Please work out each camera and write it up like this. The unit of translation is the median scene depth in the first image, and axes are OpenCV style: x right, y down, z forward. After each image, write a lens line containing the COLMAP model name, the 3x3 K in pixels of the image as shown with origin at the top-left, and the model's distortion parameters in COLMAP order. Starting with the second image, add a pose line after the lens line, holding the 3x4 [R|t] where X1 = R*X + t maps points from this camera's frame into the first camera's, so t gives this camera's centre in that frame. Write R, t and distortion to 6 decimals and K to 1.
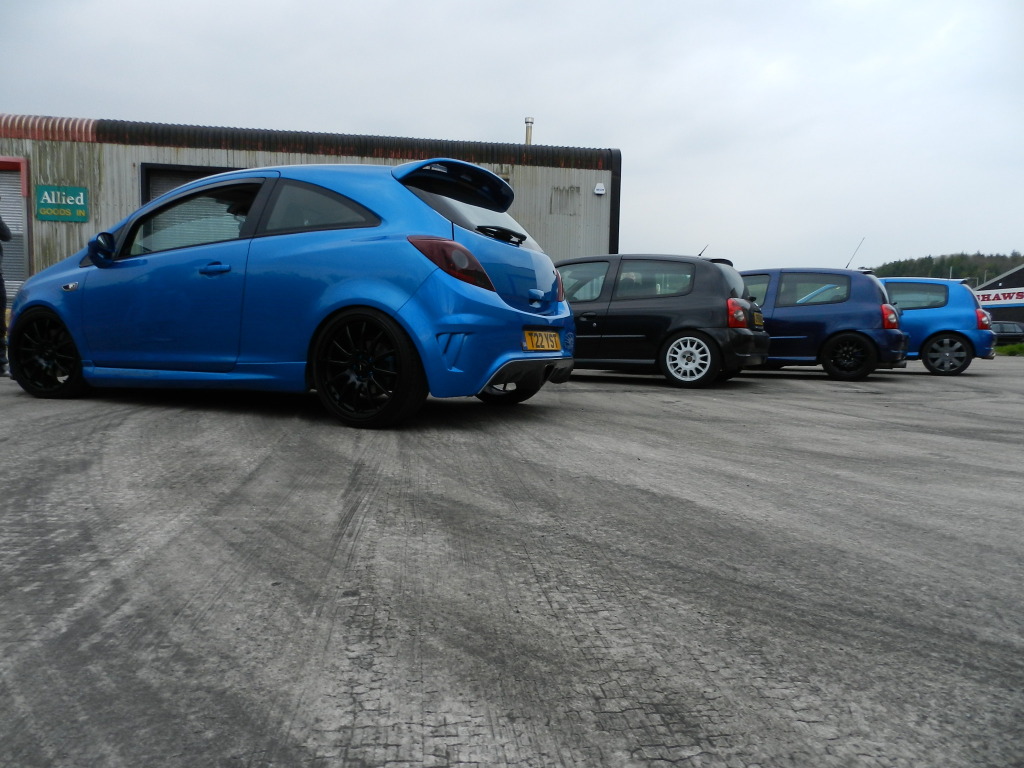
lens RADIAL K [[698.3, 0, 512.0], [0, 698.3, 384.0], [0, 0, 1]] dist [0.023442, -0.006321]
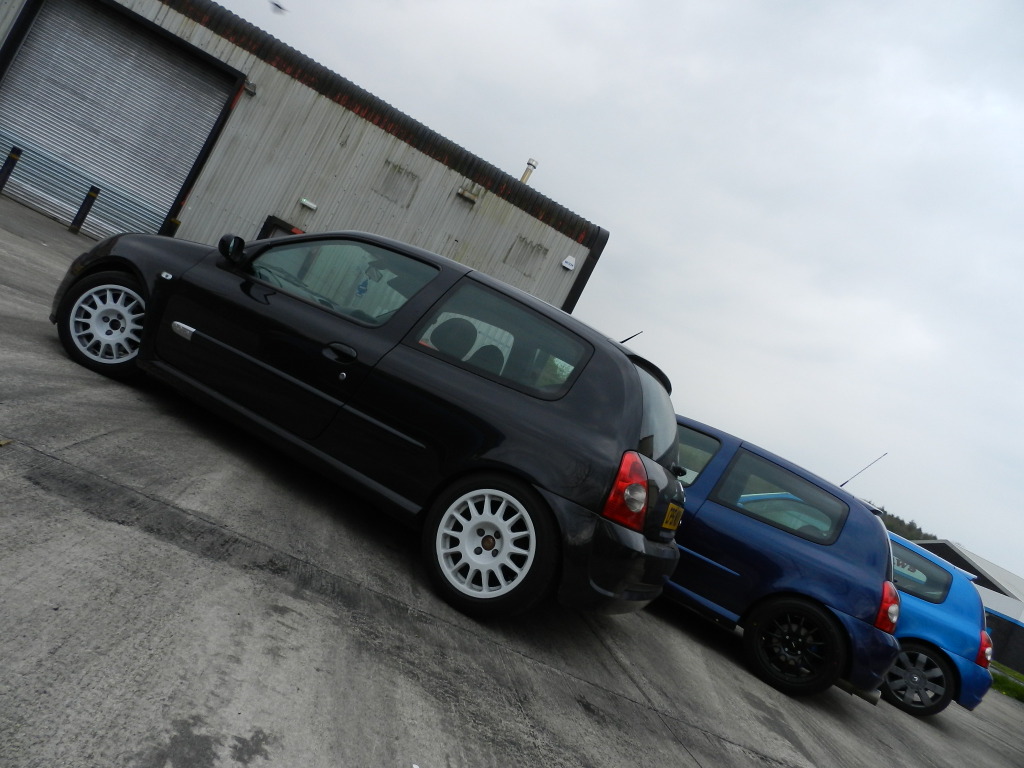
lens RADIAL K [[698.3, 0, 512.0], [0, 698.3, 384.0], [0, 0, 1]] dist [0.023442, -0.006321]
pose [[0.898813, 0.431759, 0.075621, 0.161223], [-0.422661, 0.899402, -0.111504, -0.066894], [-0.116157, 0.068259, 0.990883, 0.482038]]
